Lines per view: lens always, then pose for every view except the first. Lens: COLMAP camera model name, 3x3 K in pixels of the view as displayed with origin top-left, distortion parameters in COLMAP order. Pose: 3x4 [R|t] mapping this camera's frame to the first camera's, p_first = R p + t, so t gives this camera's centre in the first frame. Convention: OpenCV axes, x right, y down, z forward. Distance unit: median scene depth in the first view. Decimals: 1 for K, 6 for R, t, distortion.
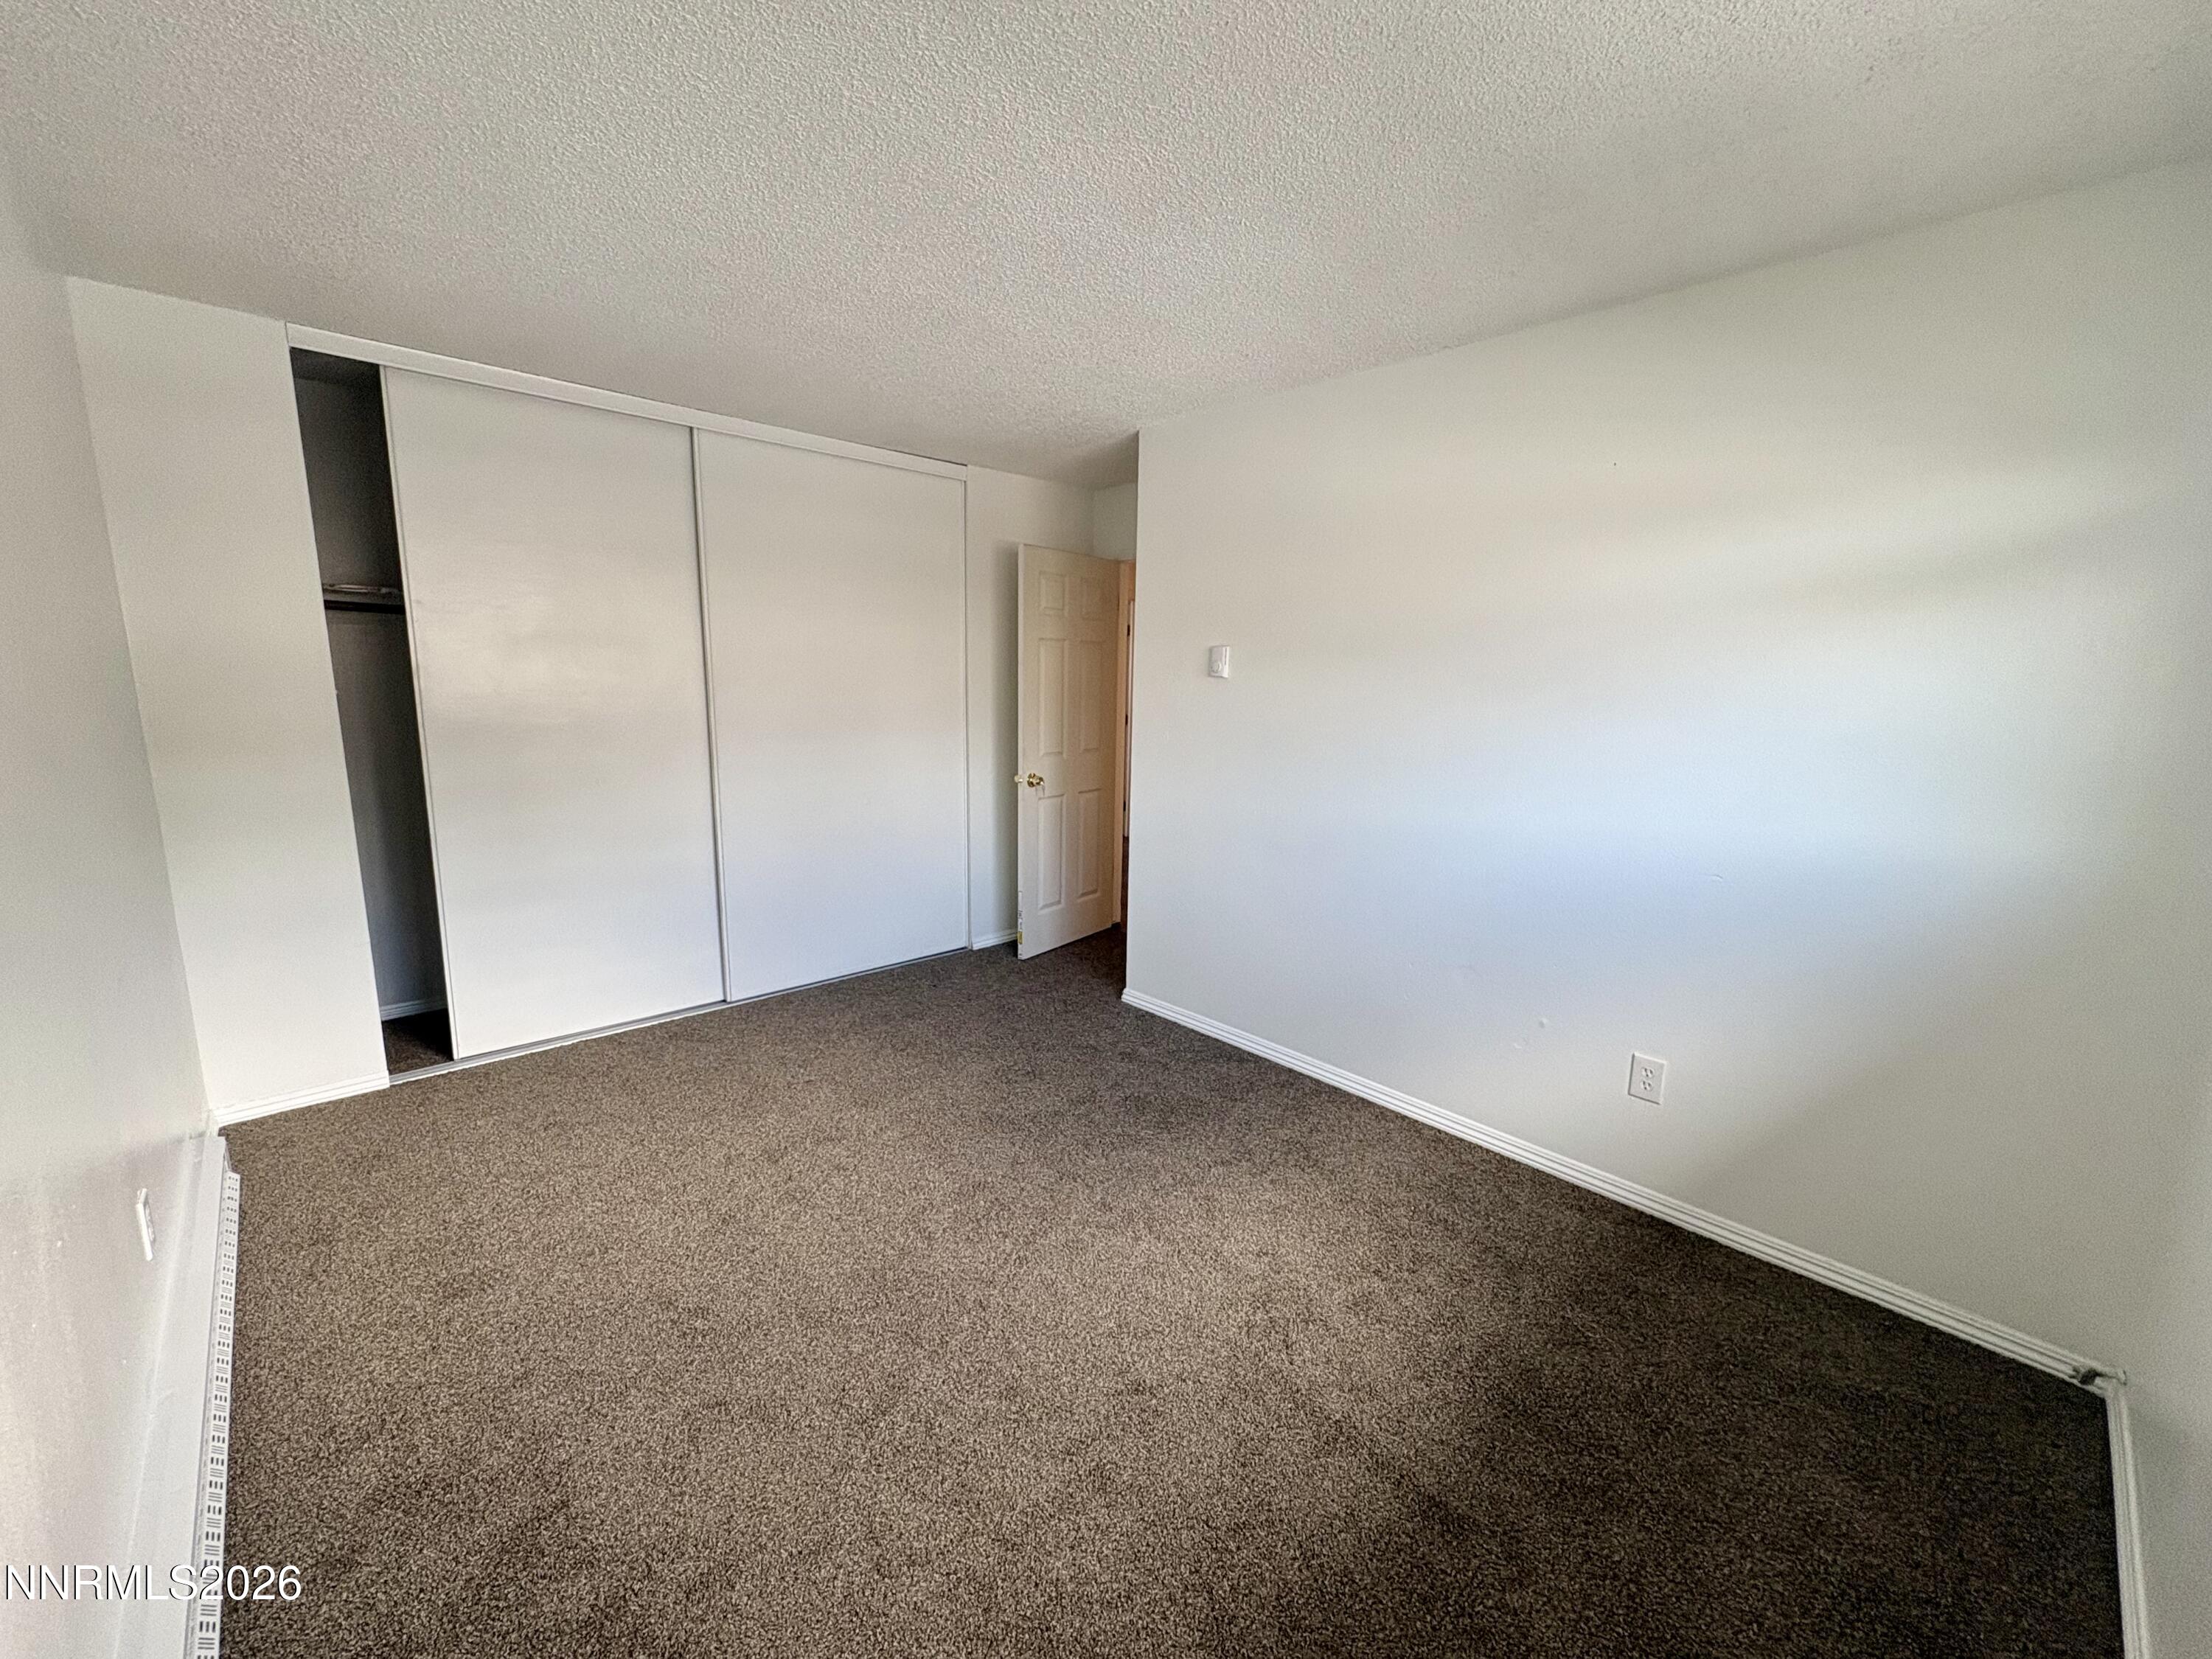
lens RADIAL K [[883.5, 0, 1104.6], [0, 883.5, 827.3], [0, 0, 1]] dist [0.002151, -0.000493]
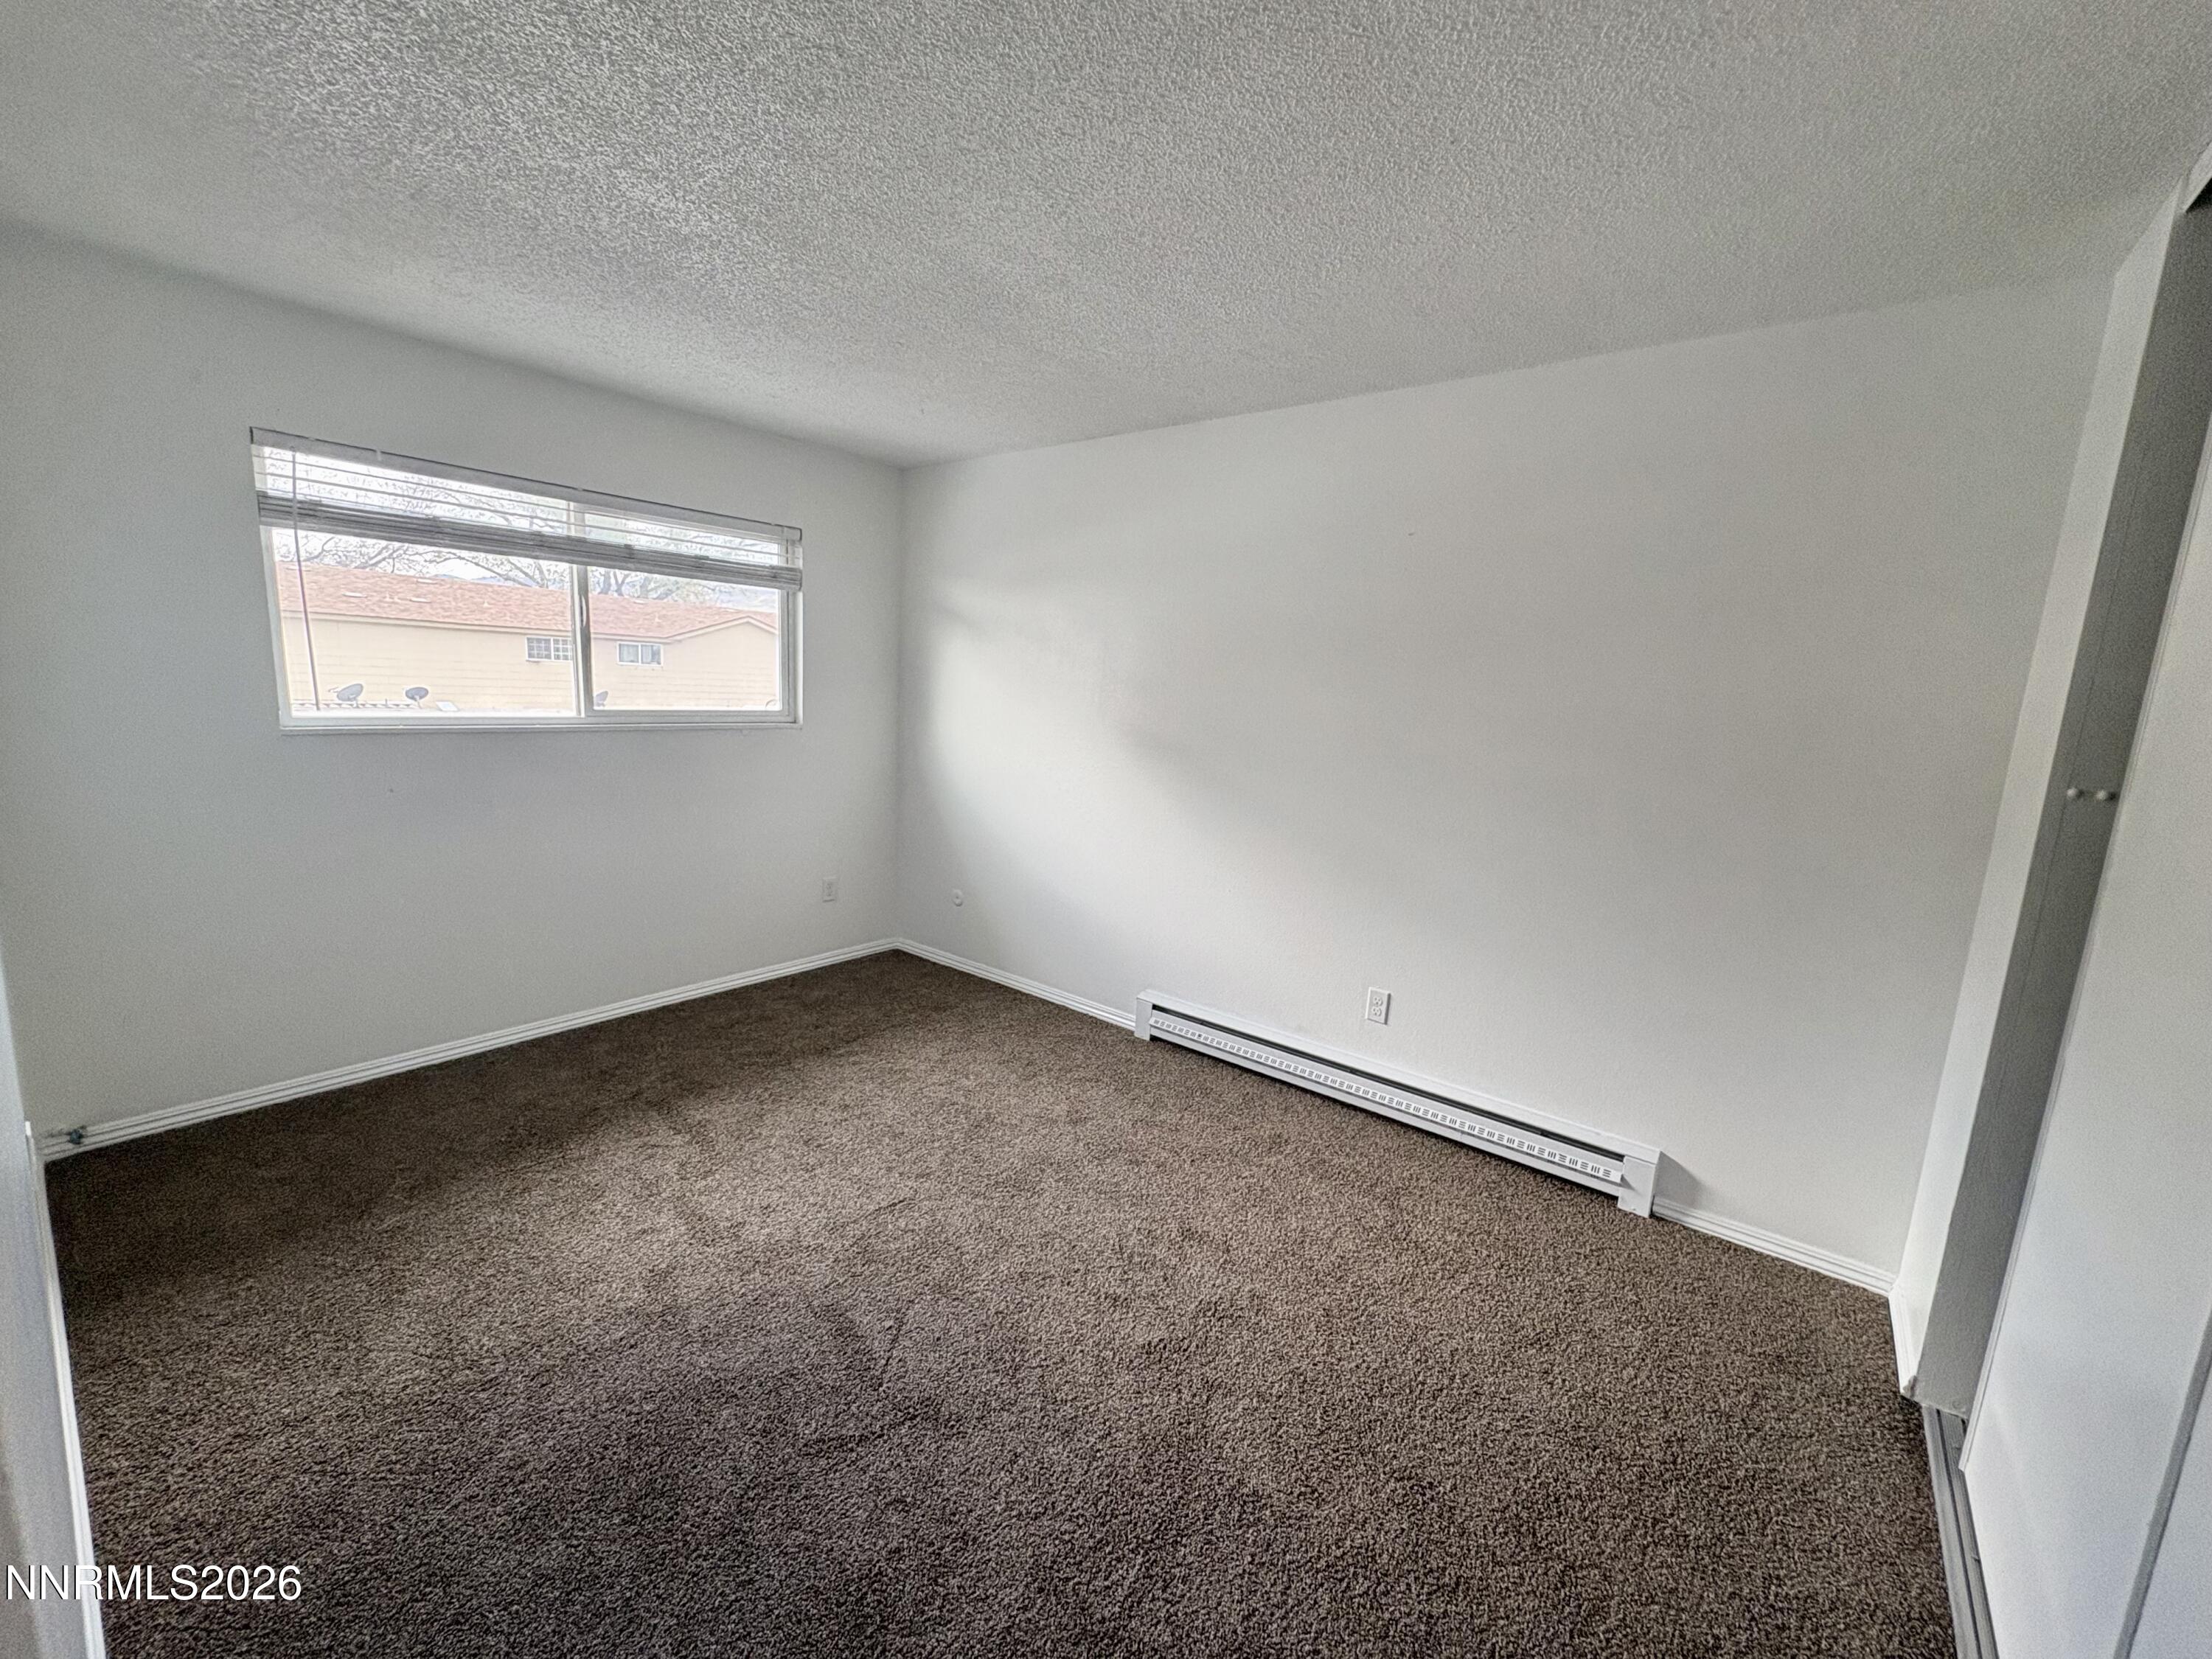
lens RADIAL K [[883.5, 0, 1104.6], [0, 883.5, 827.3], [0, 0, 1]] dist [0.002151, -0.000493]
pose [[-0.987231, -0.042260, -0.153586, -0.134022], [-0.090530, 0.942170, 0.322675, -0.265537], [0.131068, 0.332459, -0.933966, 1.514317]]
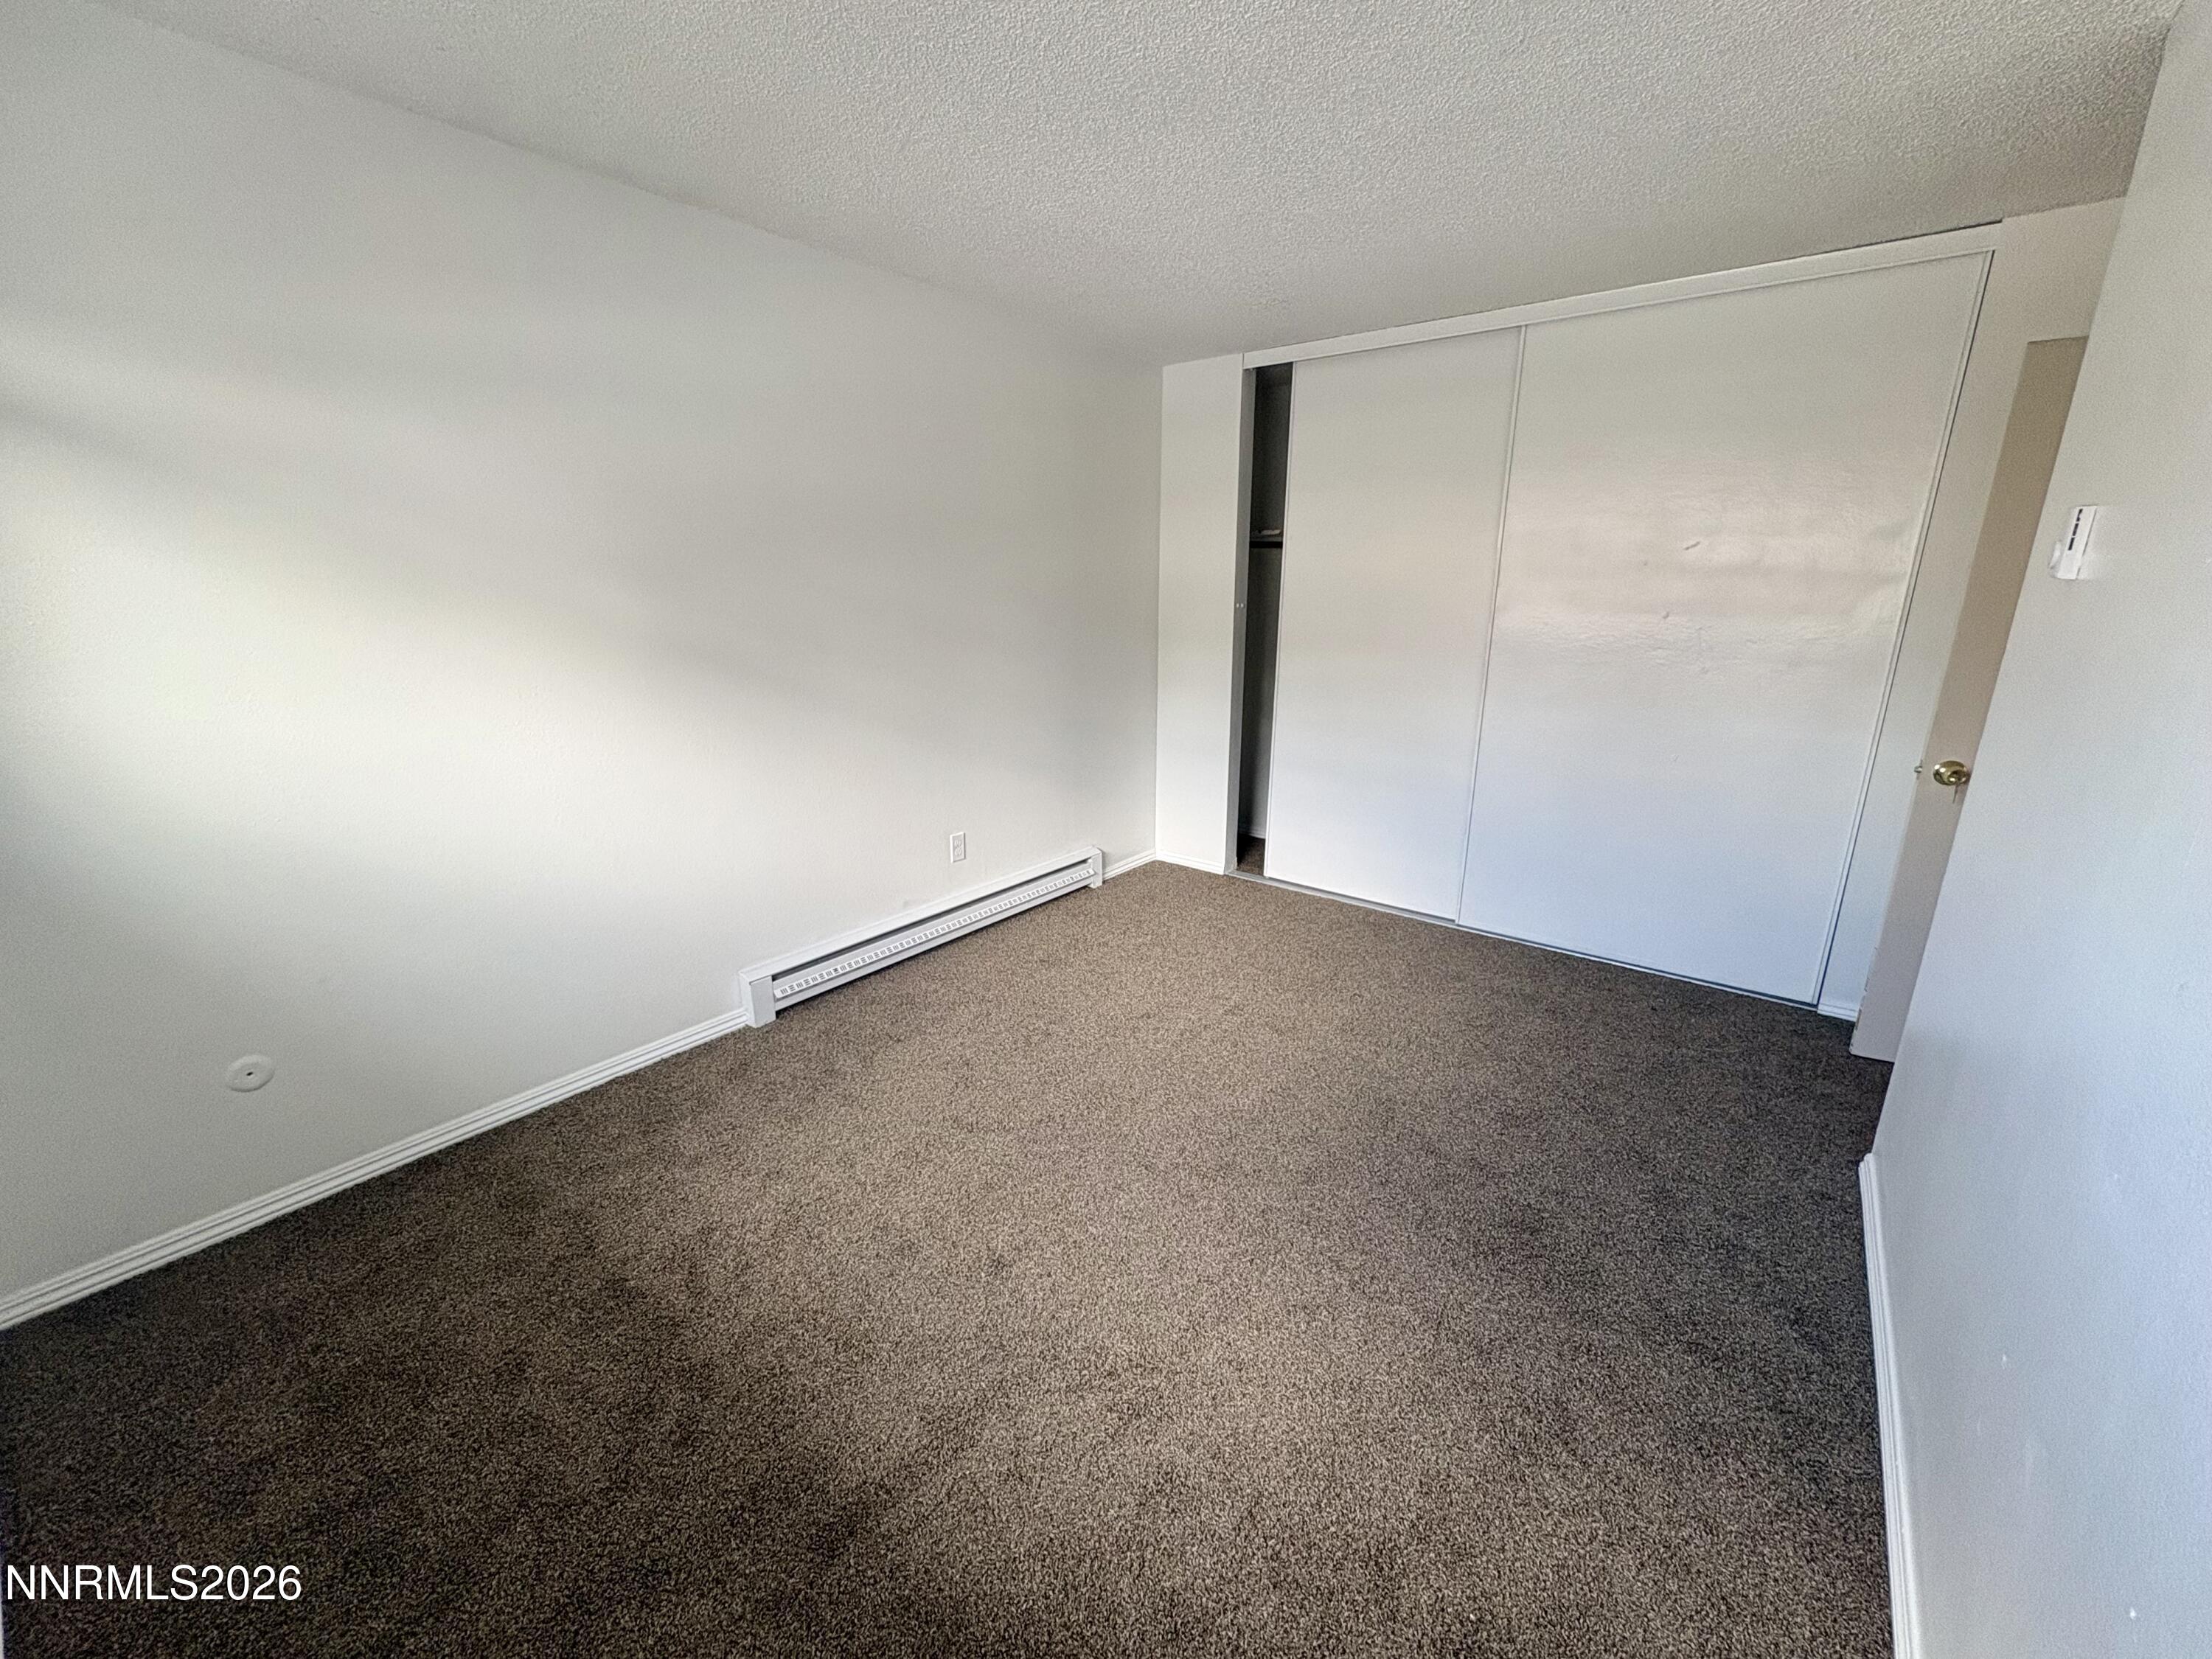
lens RADIAL K [[883.5, 0, 1104.6], [0, 883.5, 827.3], [0, 0, 1]] dist [0.002151, -0.000493]
pose [[0.156877, 0.244899, -0.956773, 0.620805], [-0.172104, 0.960724, 0.217691, -0.079674], [0.972507, 0.130514, 0.192864, 0.558933]]
